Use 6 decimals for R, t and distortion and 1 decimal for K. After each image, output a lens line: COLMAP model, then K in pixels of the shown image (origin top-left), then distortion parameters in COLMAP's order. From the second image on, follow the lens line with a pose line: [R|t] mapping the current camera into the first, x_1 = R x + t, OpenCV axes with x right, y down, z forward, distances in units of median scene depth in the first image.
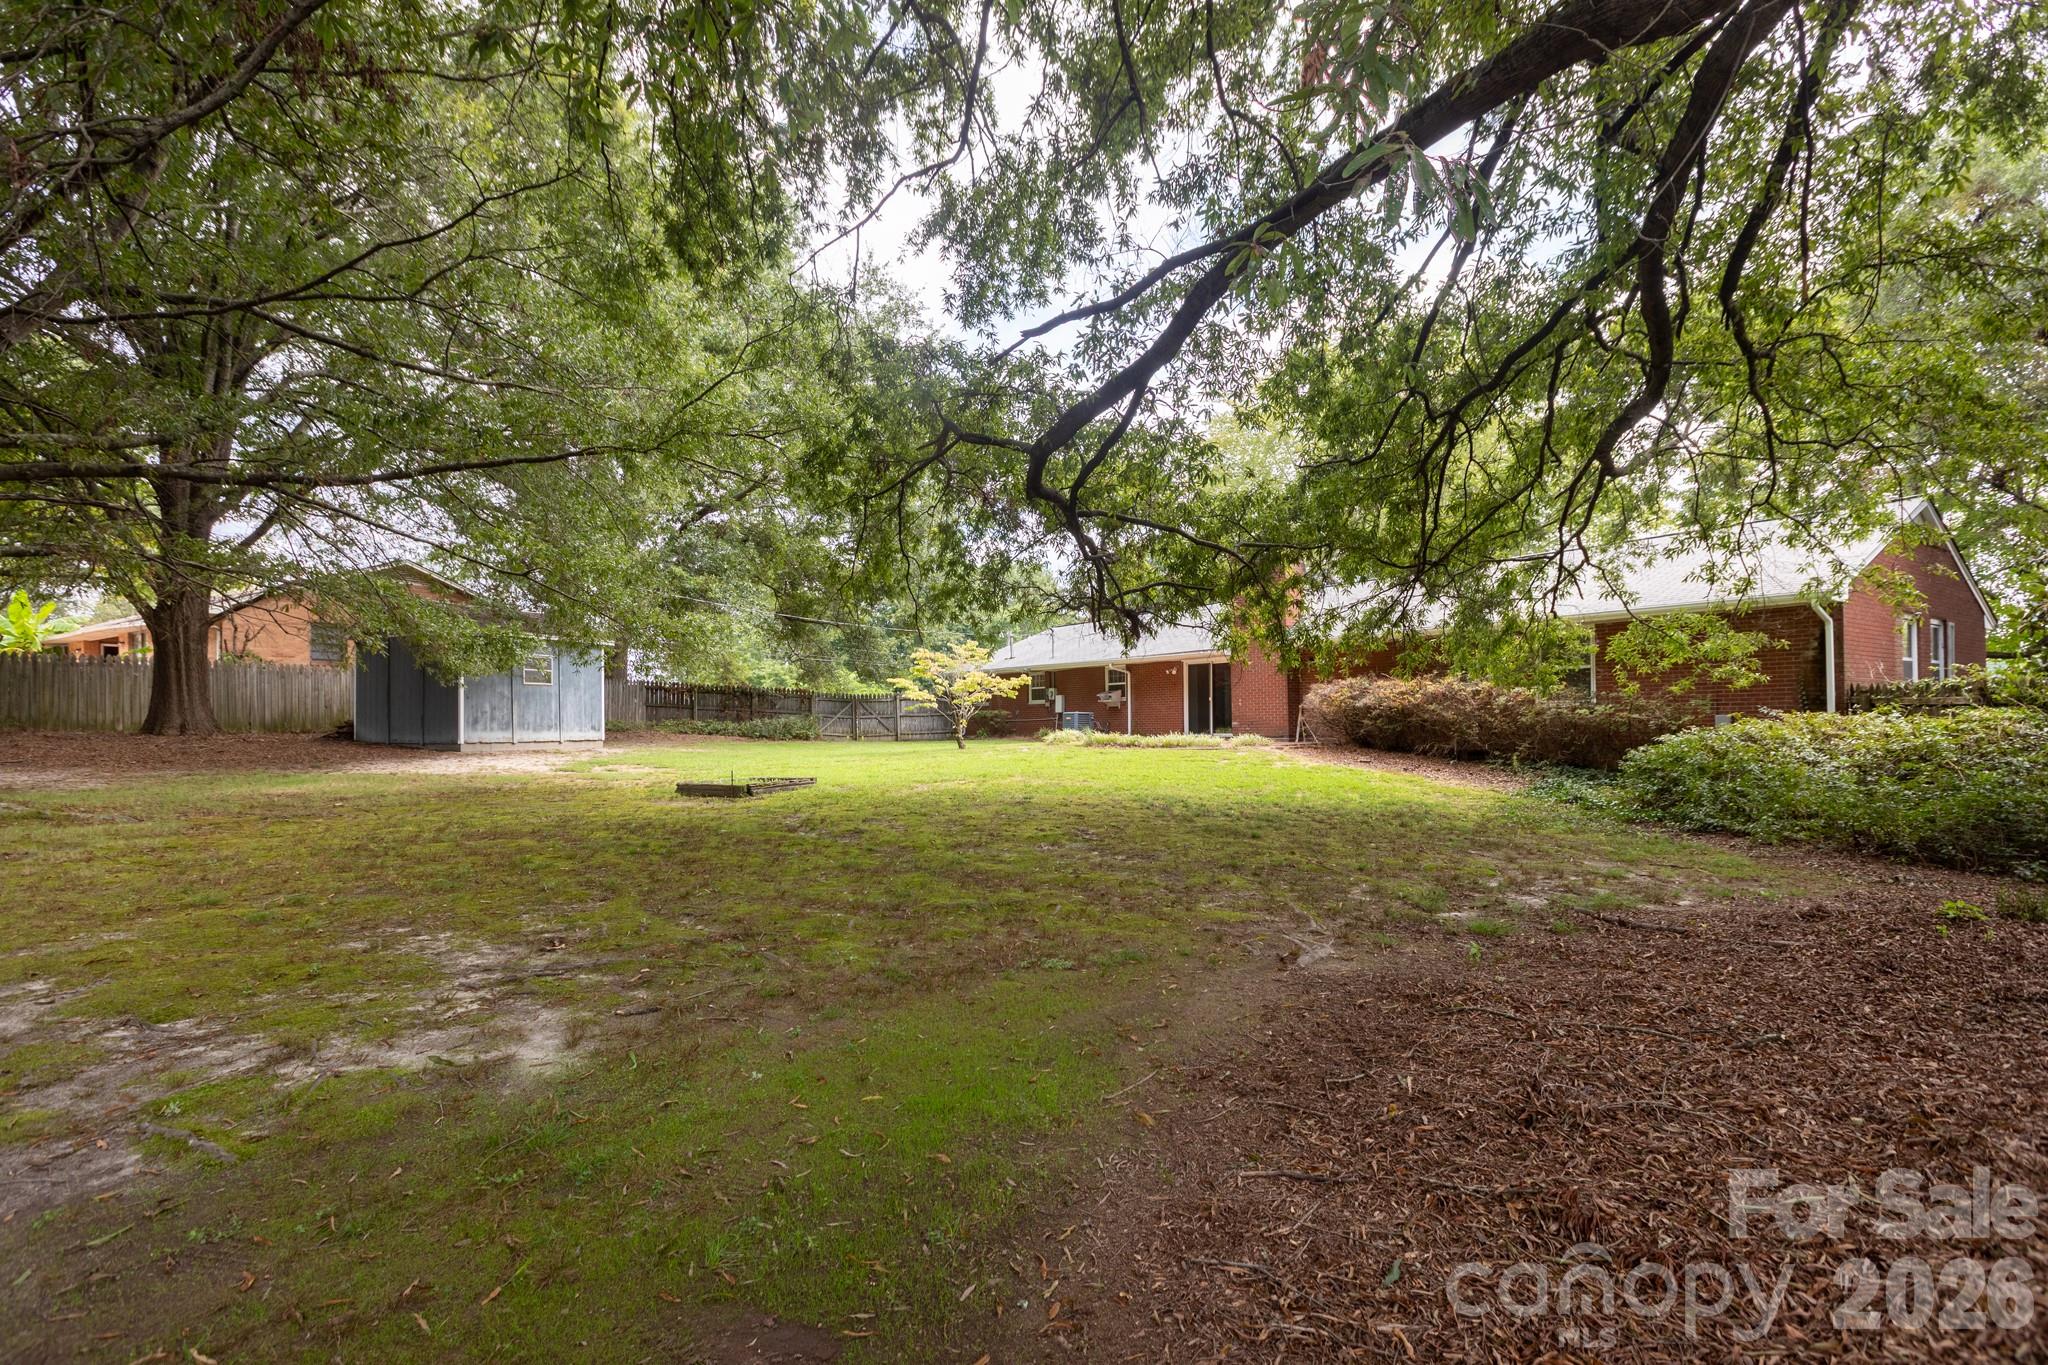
lens RADIAL K [[940.6, 0, 1025.7], [0, 940.6, 693.0], [0, 0, 1]] dist [-0.002641, -0.000114]
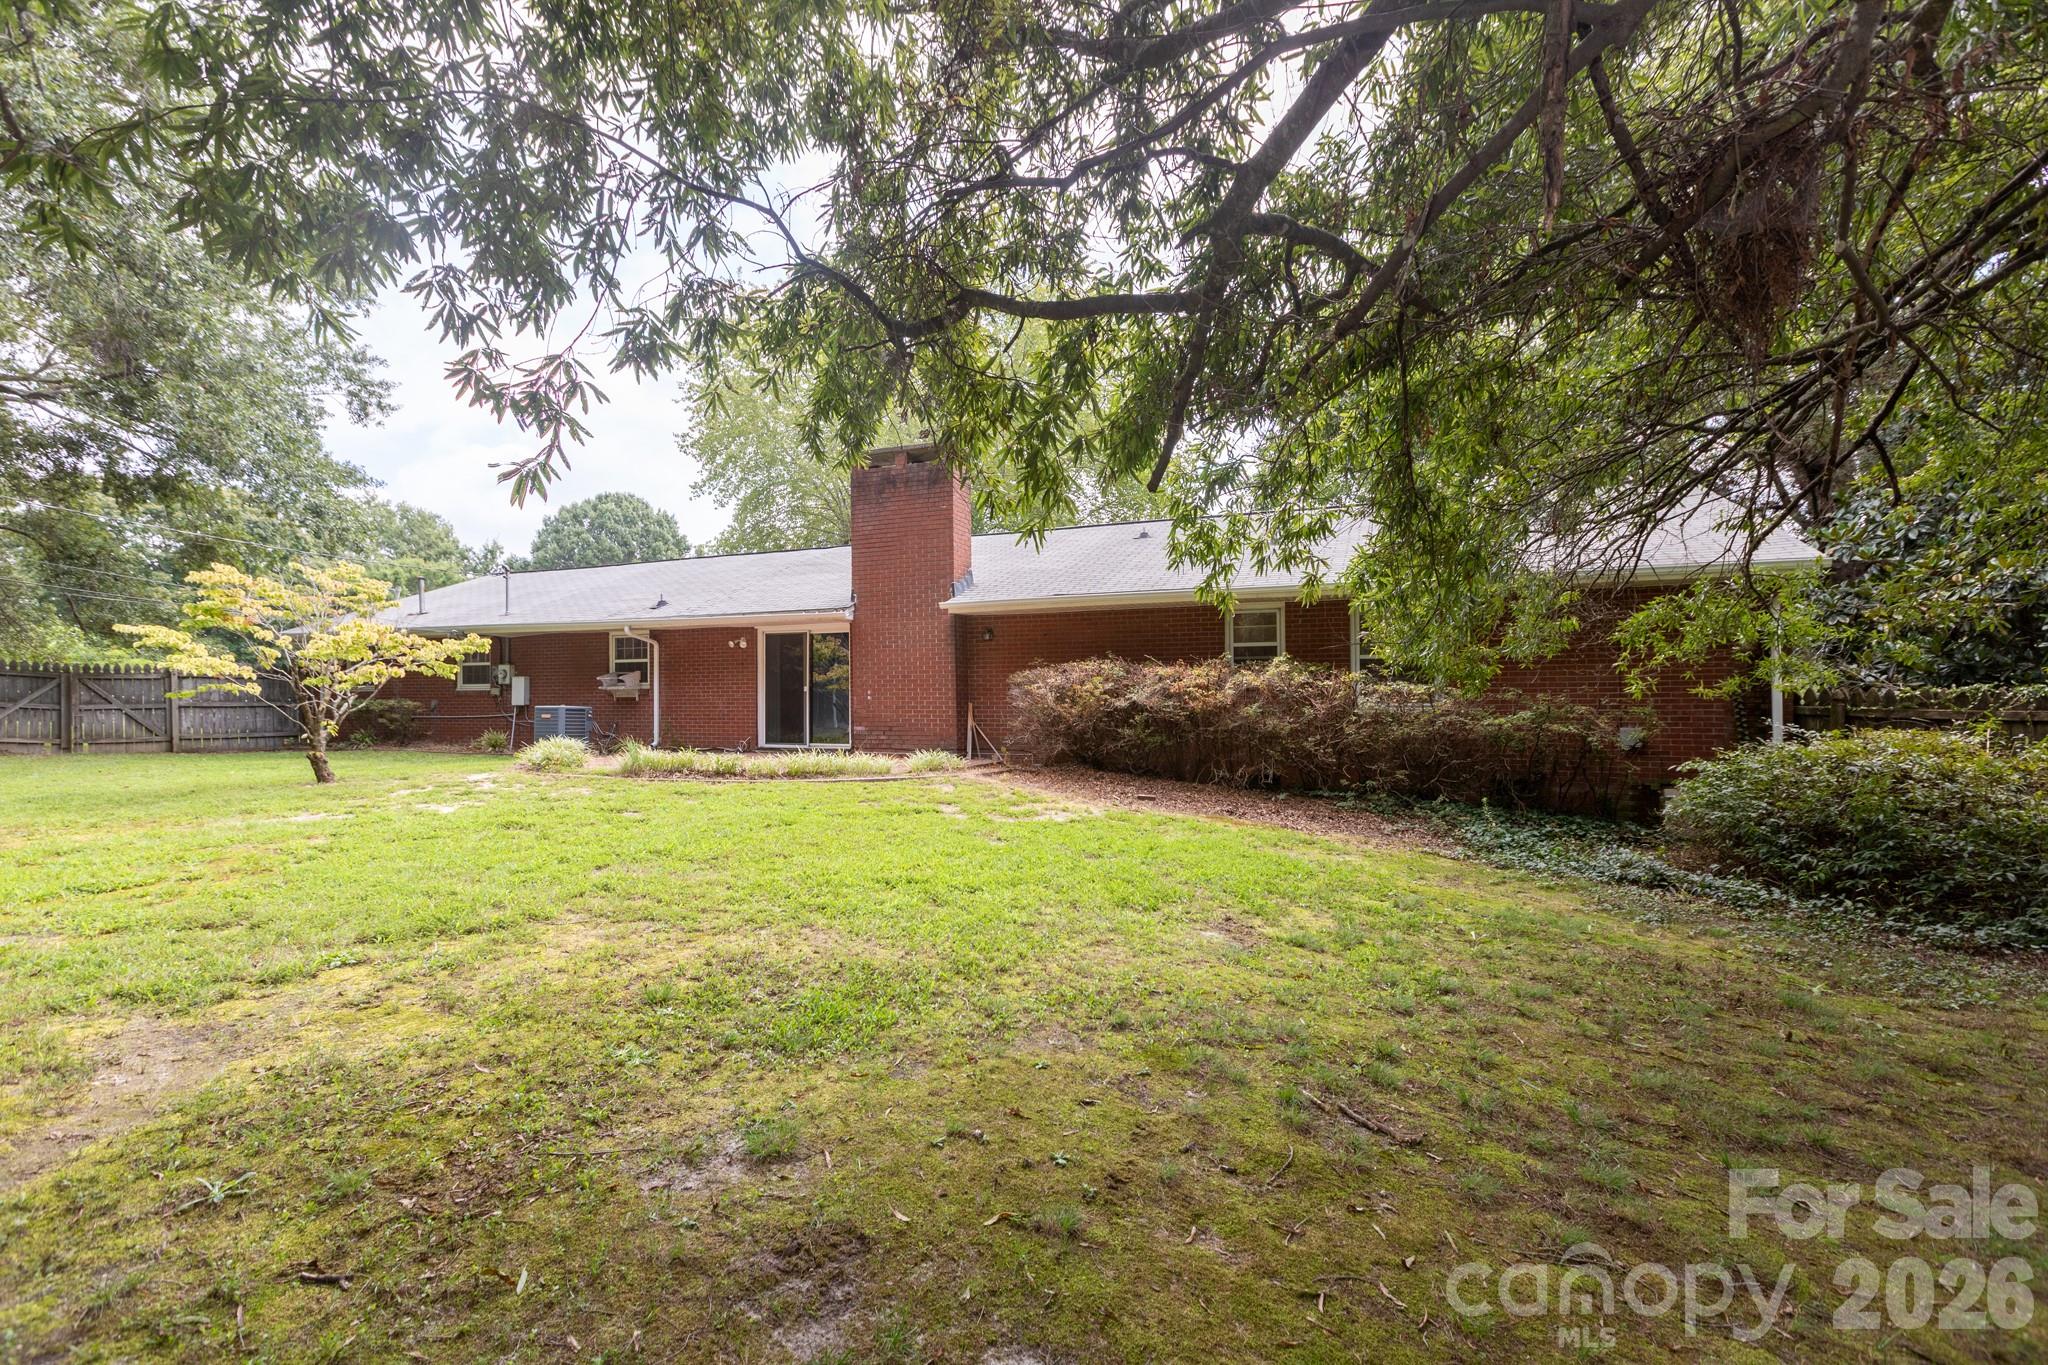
lens RADIAL K [[940.6, 0, 1016.0], [0, 940.6, 686.1], [0, 0, 1]] dist [-0.002641, -0.000114]
pose [[0.838868, 0.024609, 0.543778, -0.031541], [-0.025498, 0.999657, -0.005906, 0.004852], [-0.543737, -0.008911, 0.839208, 0.390294]]
